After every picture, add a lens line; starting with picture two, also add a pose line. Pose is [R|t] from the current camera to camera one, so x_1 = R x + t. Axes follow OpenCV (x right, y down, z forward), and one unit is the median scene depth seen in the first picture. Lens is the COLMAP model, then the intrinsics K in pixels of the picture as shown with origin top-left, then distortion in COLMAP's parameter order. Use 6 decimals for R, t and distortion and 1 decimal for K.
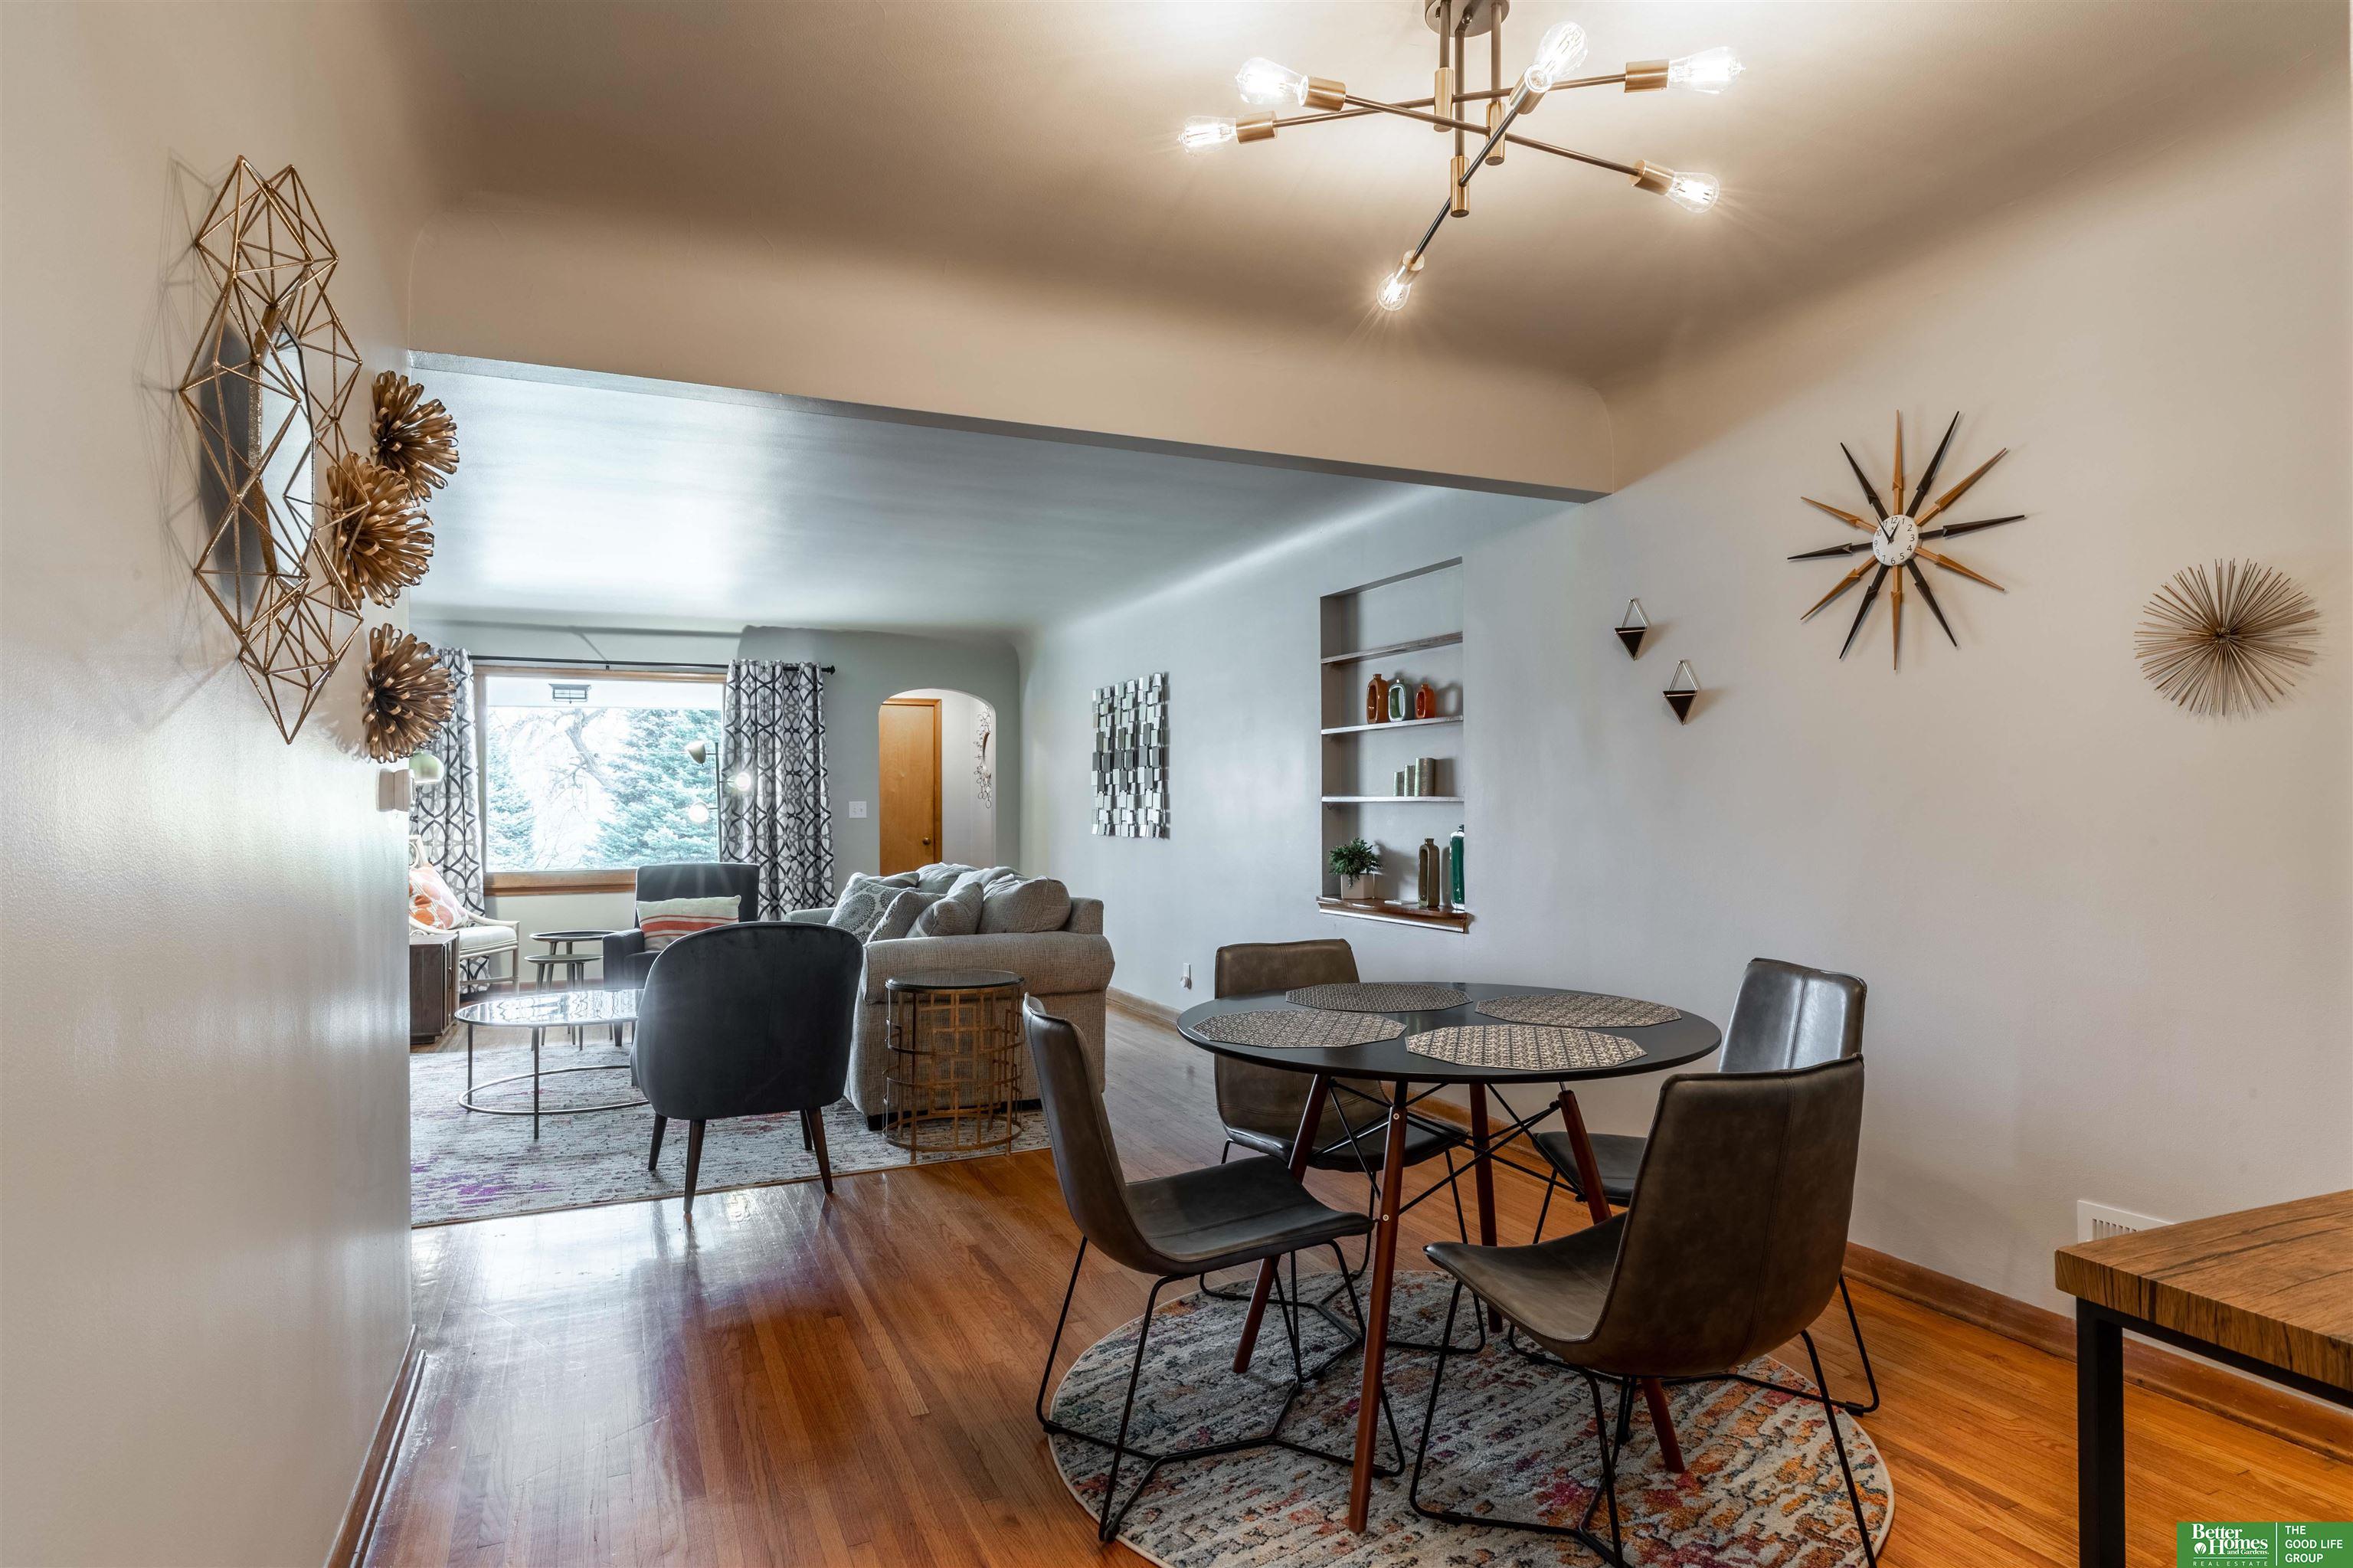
lens RADIAL K [[1334.9, 0, 1176.8], [0, 1334.9, 786.9], [0, 0, 1]] dist [0.001221, 0.000156]
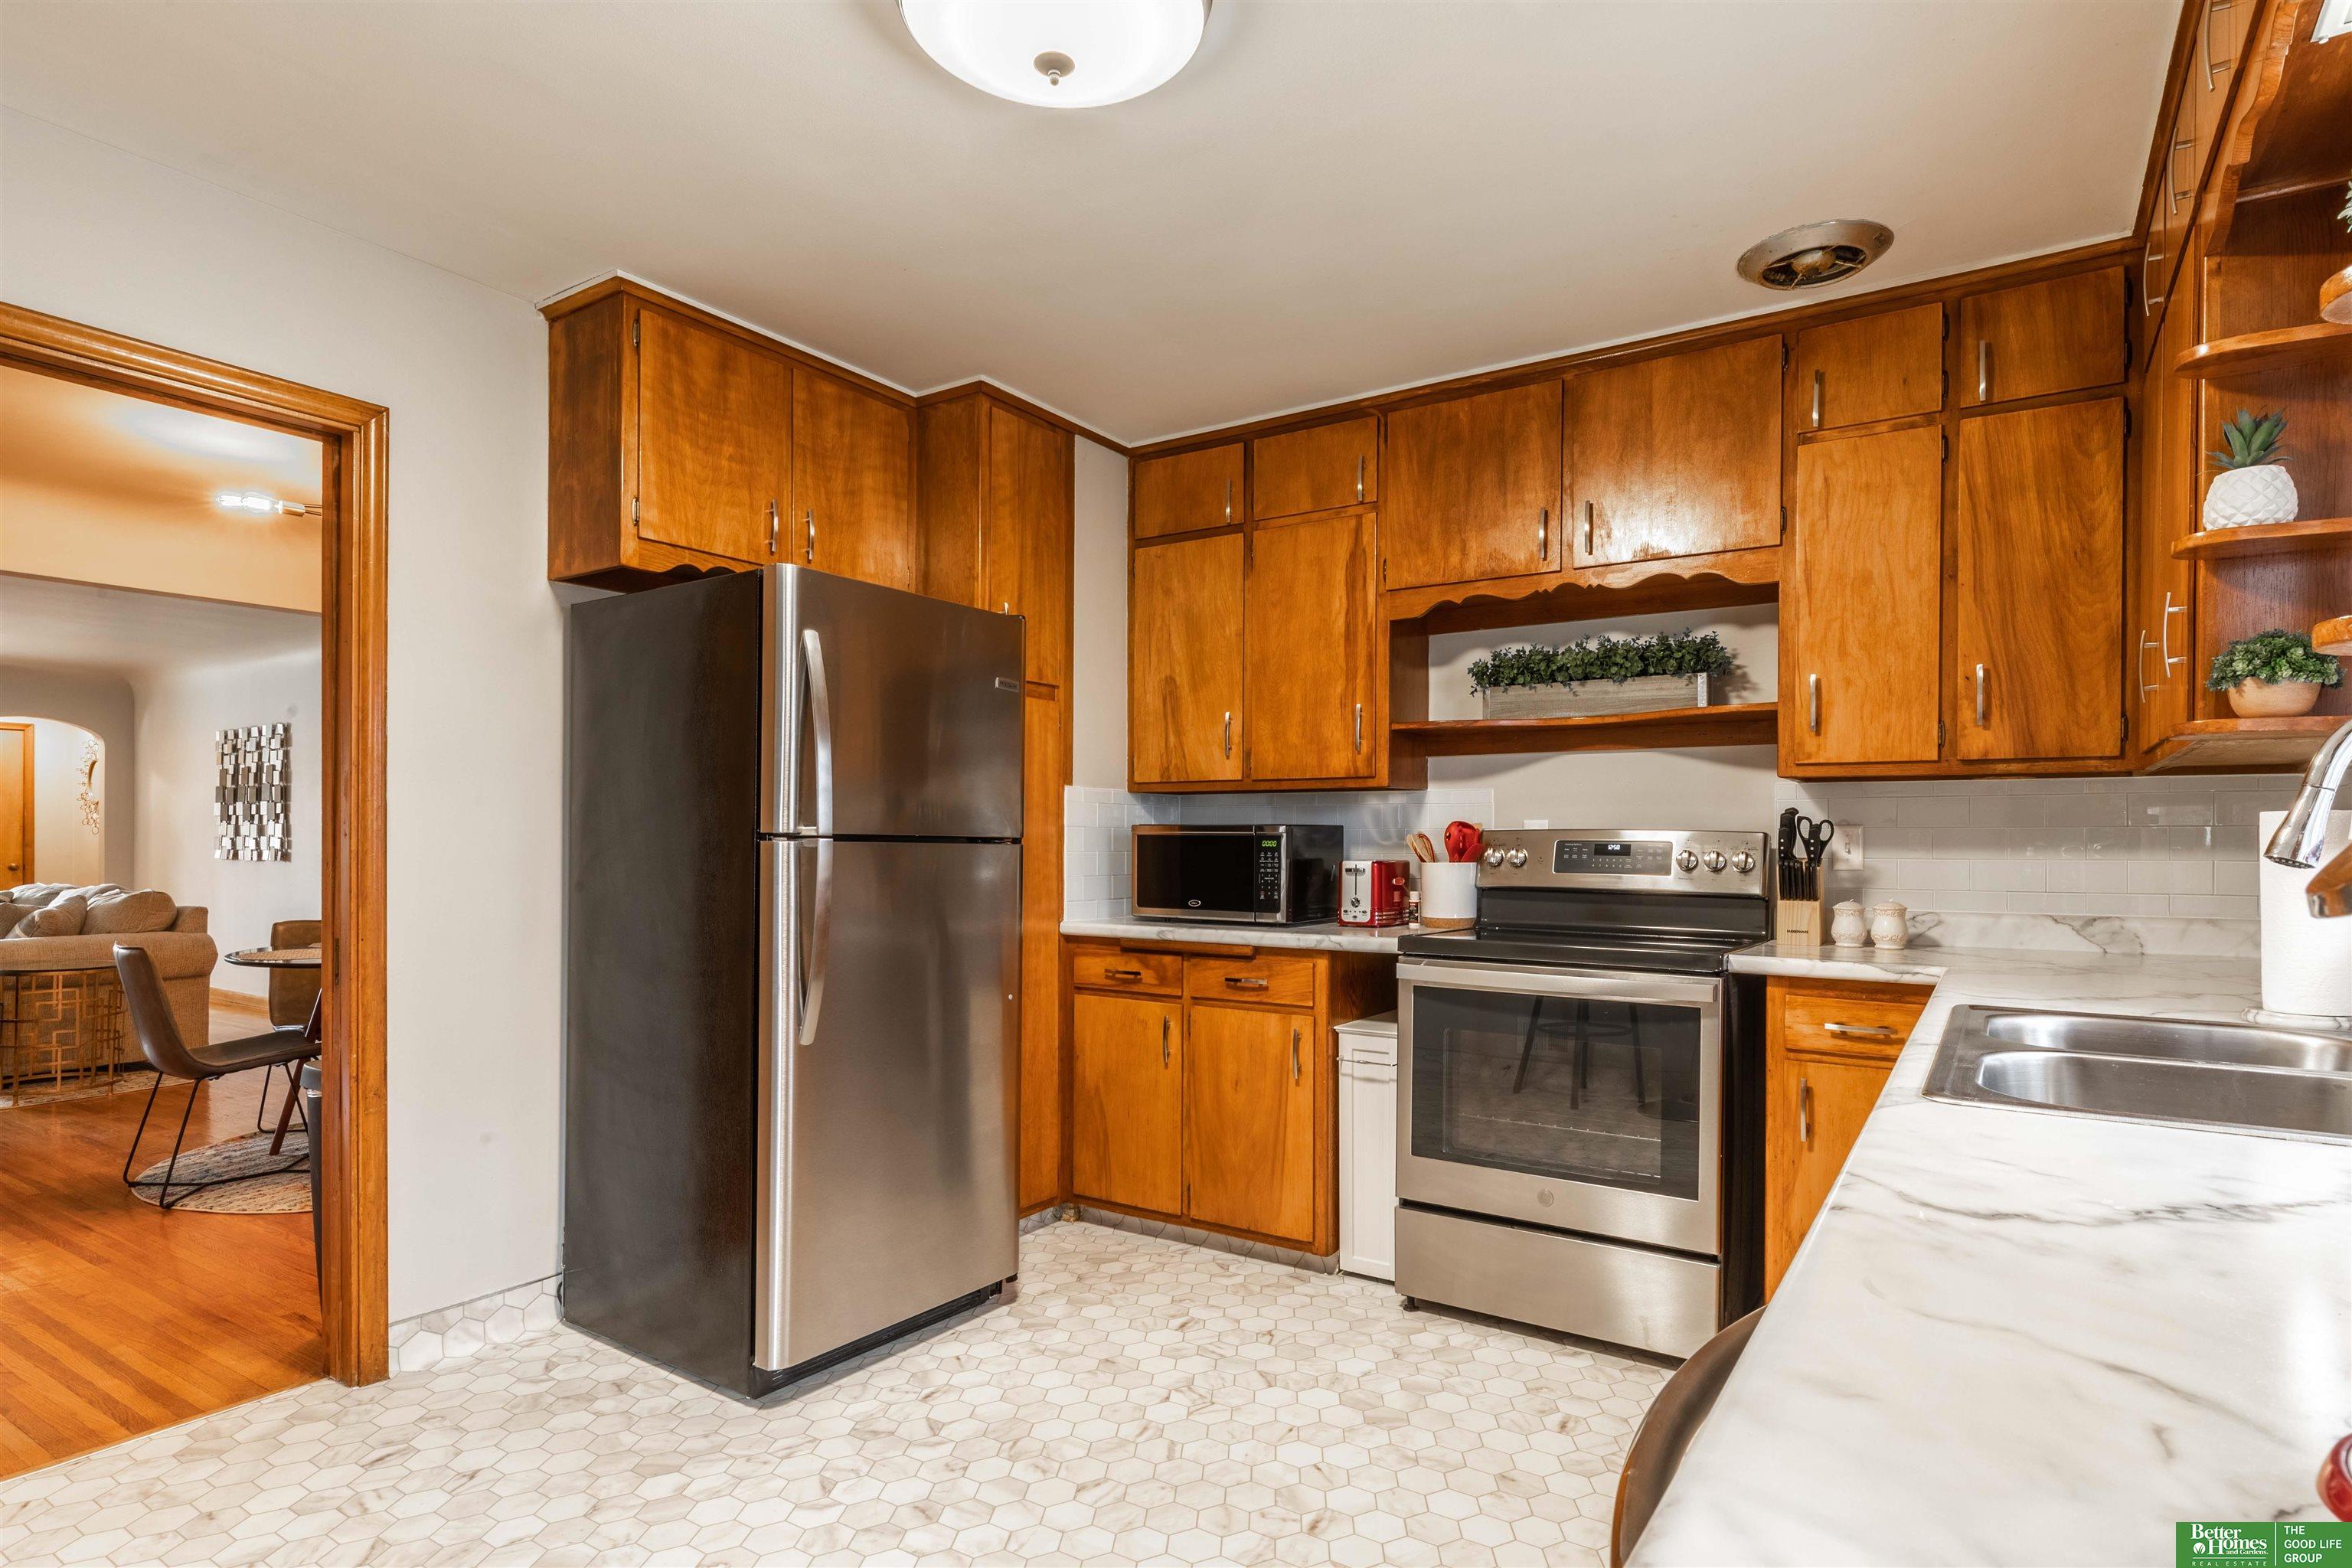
lens RADIAL K [[1252.5, 0, 1162.6], [0, 1252.5, 851.6], [0, 0, 1]] dist [0.011480, -0.002625]
pose [[0.847652, 0.003654, 0.530540, 0.058383], [-0.017705, 0.999614, 0.021403, -0.008563], [-0.530257, -0.027536, 0.847390, -0.380037]]
